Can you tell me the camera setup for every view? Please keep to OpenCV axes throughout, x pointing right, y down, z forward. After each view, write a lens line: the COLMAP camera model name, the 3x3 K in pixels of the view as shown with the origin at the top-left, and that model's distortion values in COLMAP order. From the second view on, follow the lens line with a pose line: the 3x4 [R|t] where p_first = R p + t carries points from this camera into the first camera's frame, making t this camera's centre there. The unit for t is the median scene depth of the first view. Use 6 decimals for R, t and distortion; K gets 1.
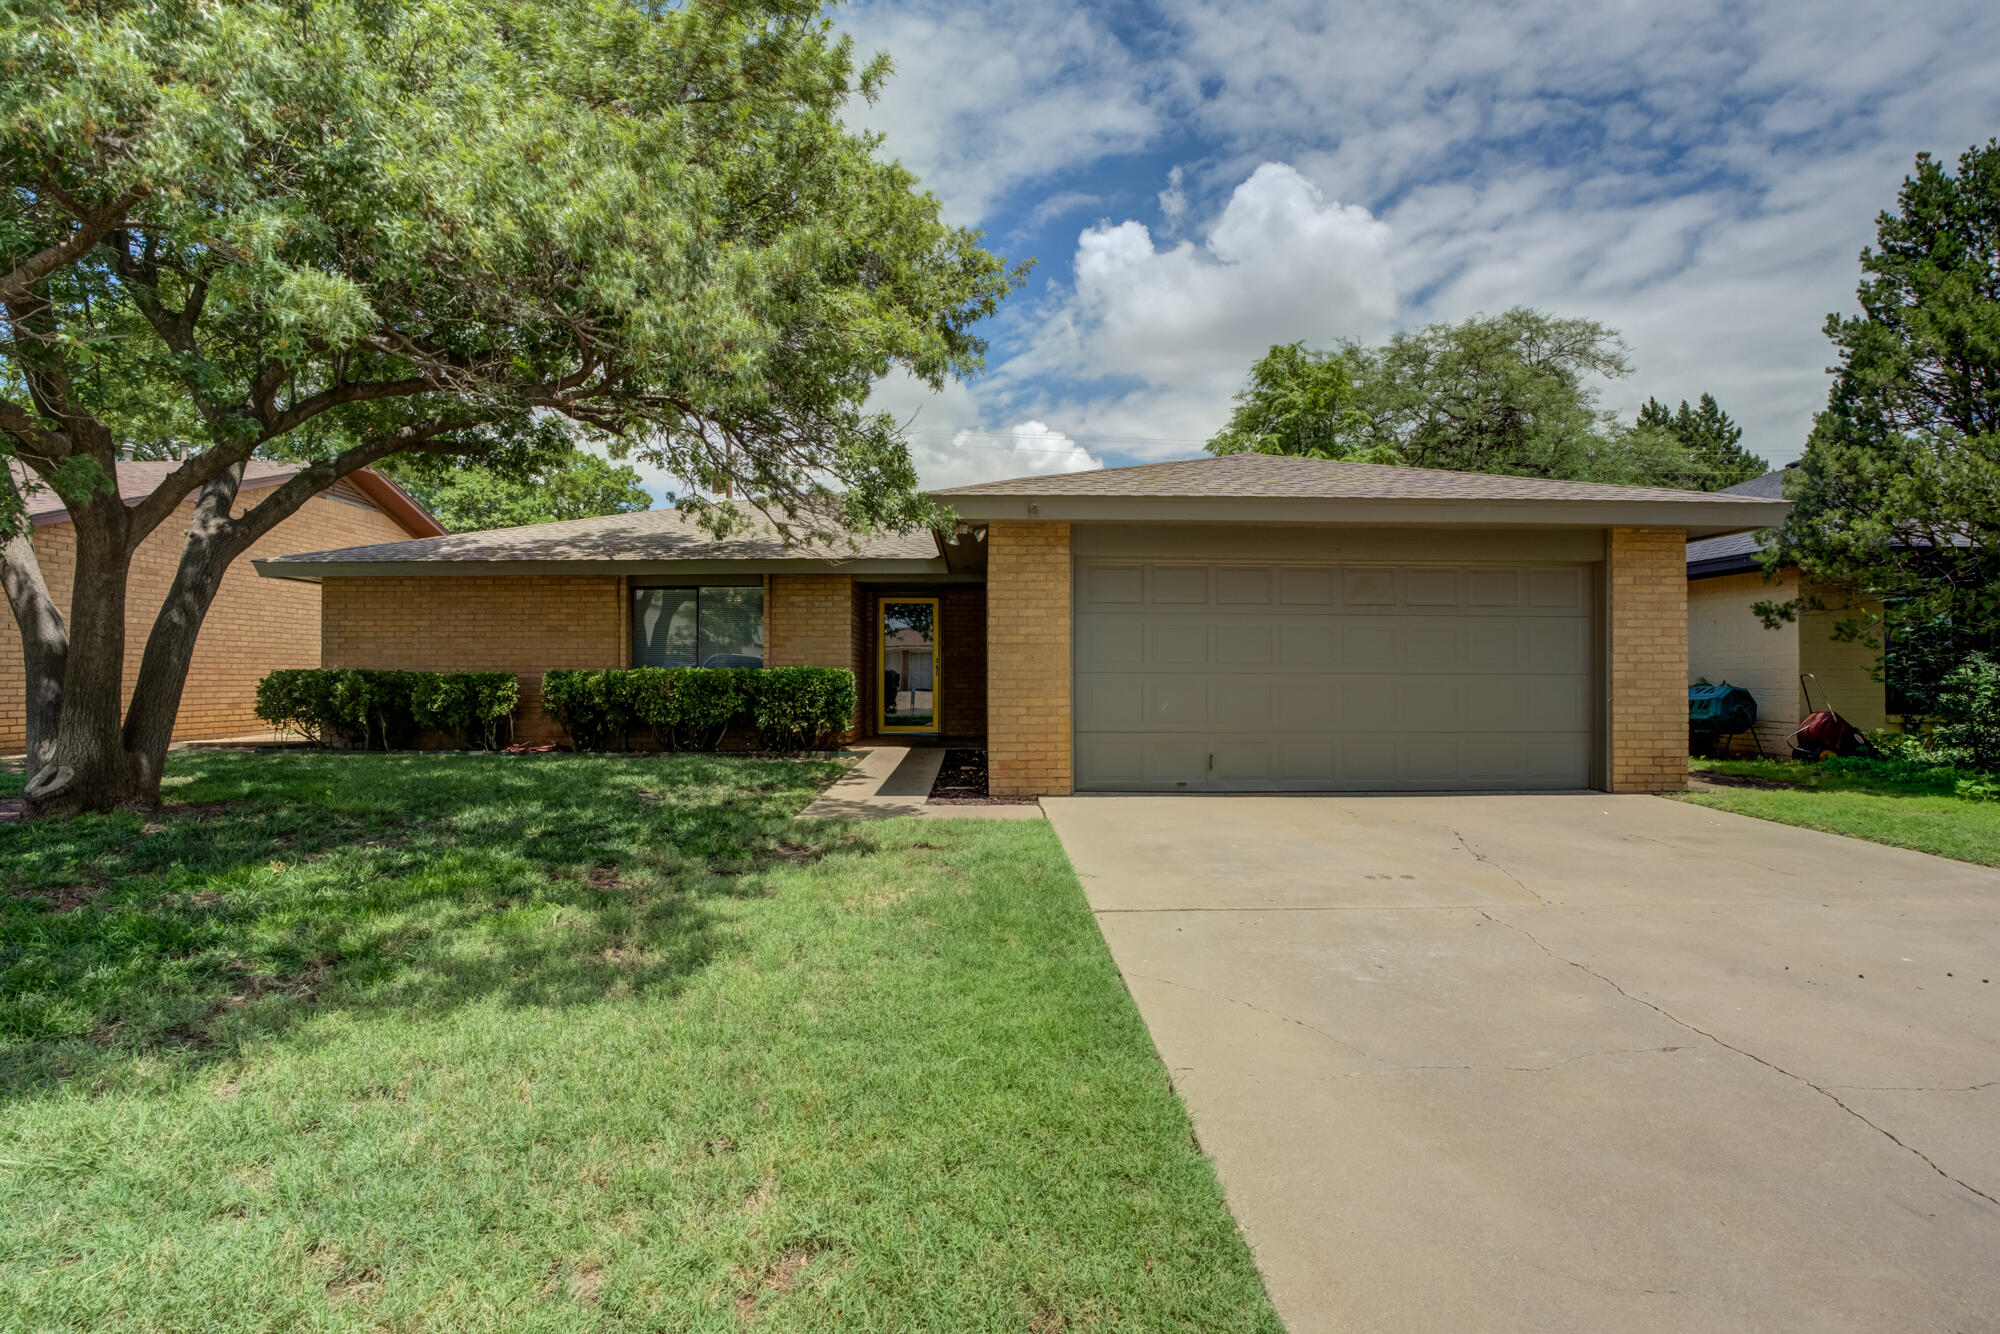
lens RADIAL K [[984.8, 0, 964.3], [0, 984.8, 672.7], [0, 0, 1]] dist [-0.079643, 0.036640]
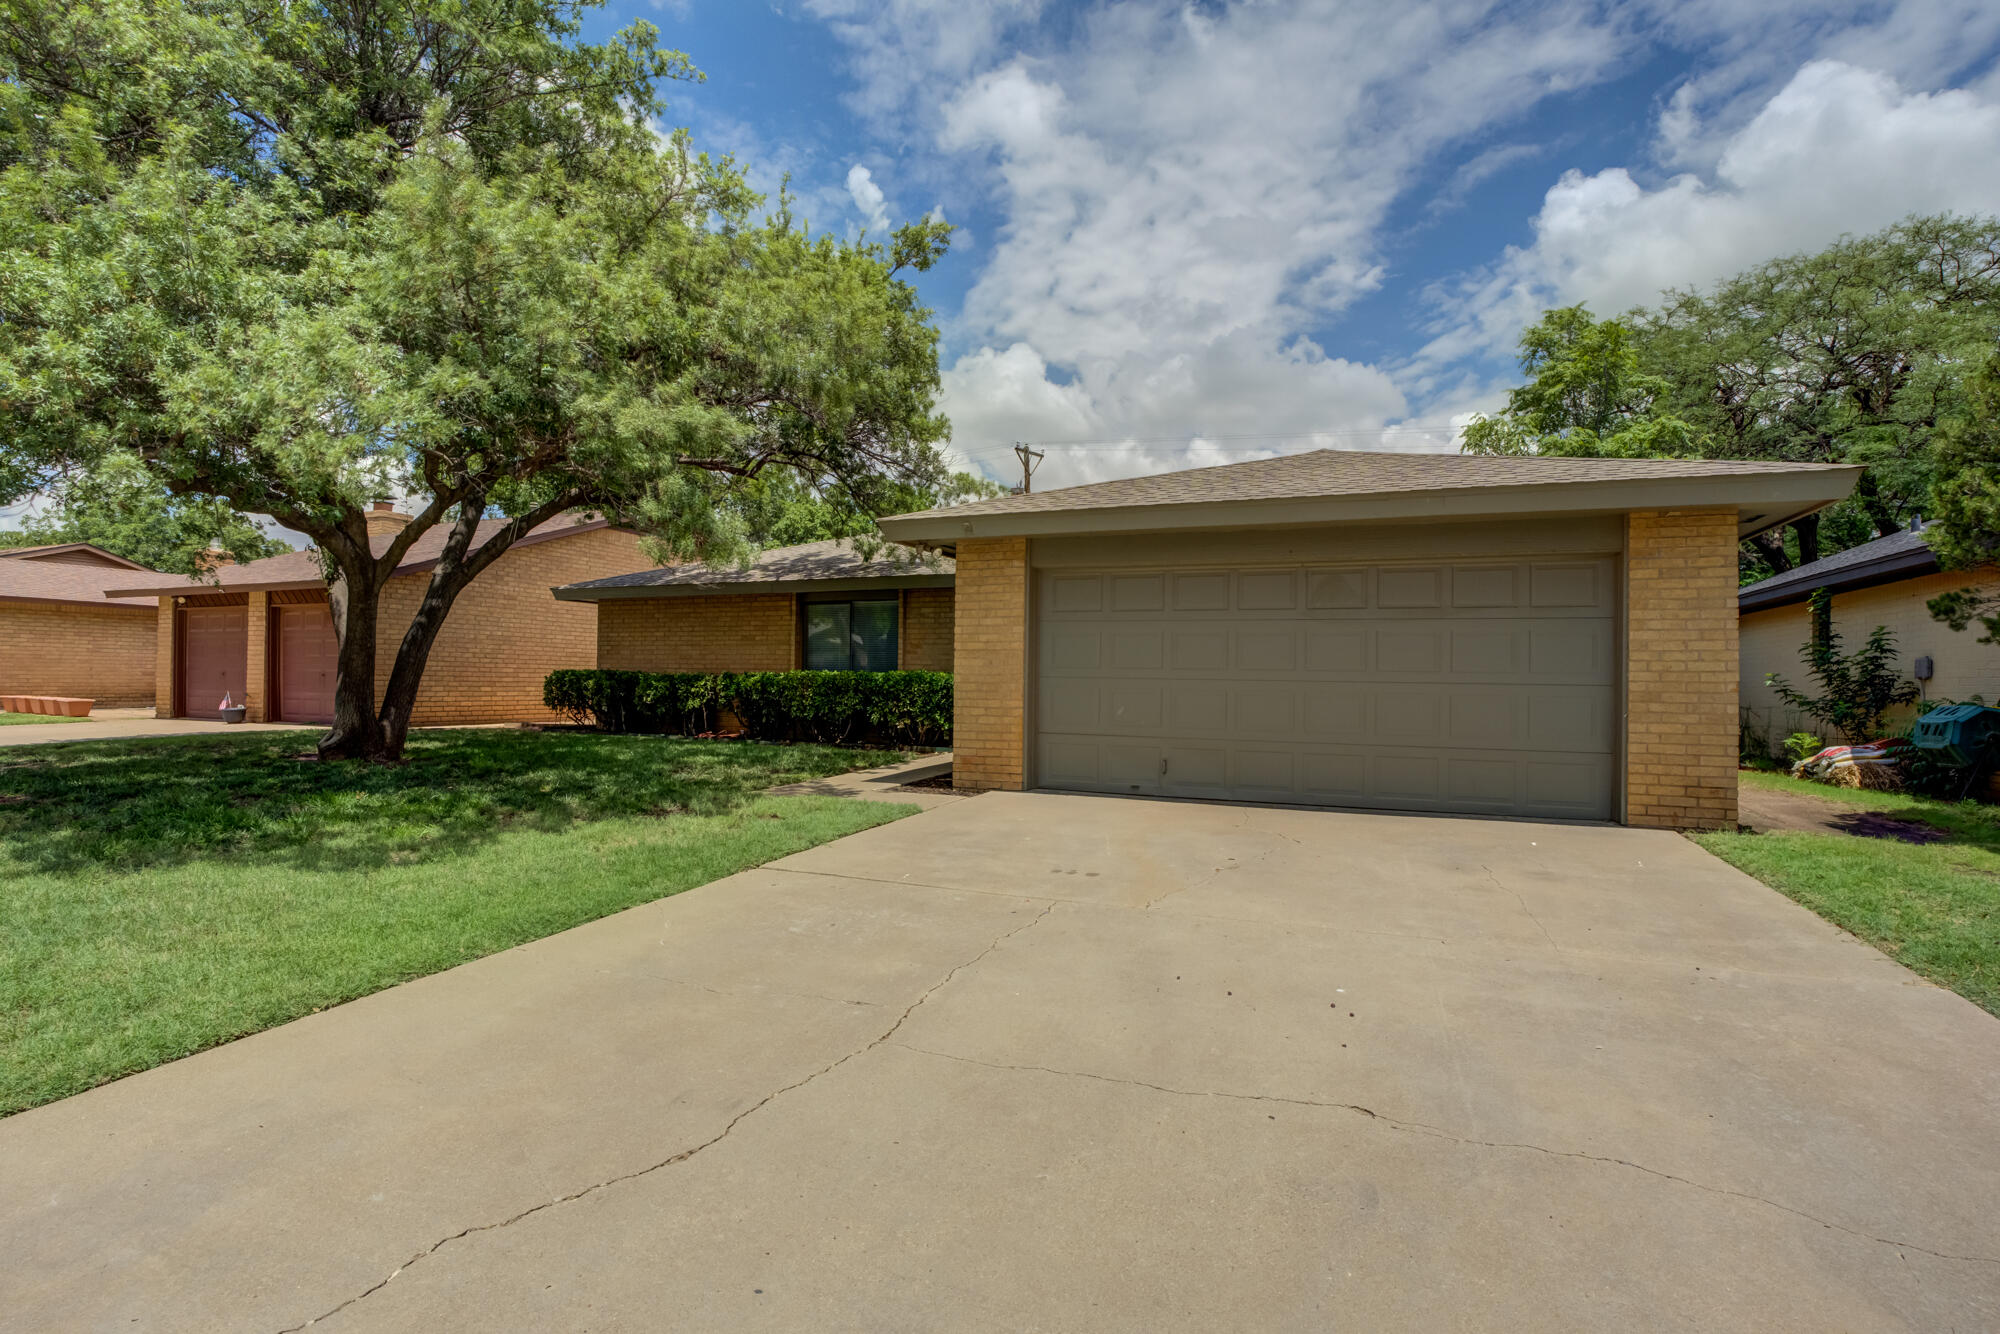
lens RADIAL K [[984.8, 0, 964.3], [0, 984.8, 672.7], [0, 0, 1]] dist [-0.079643, 0.036640]
pose [[0.912696, 0.008720, -0.408545, 0.476303], [-0.011869, 0.999916, -0.005173, 0.001672], [0.408466, 0.009571, 0.912723, -0.008607]]
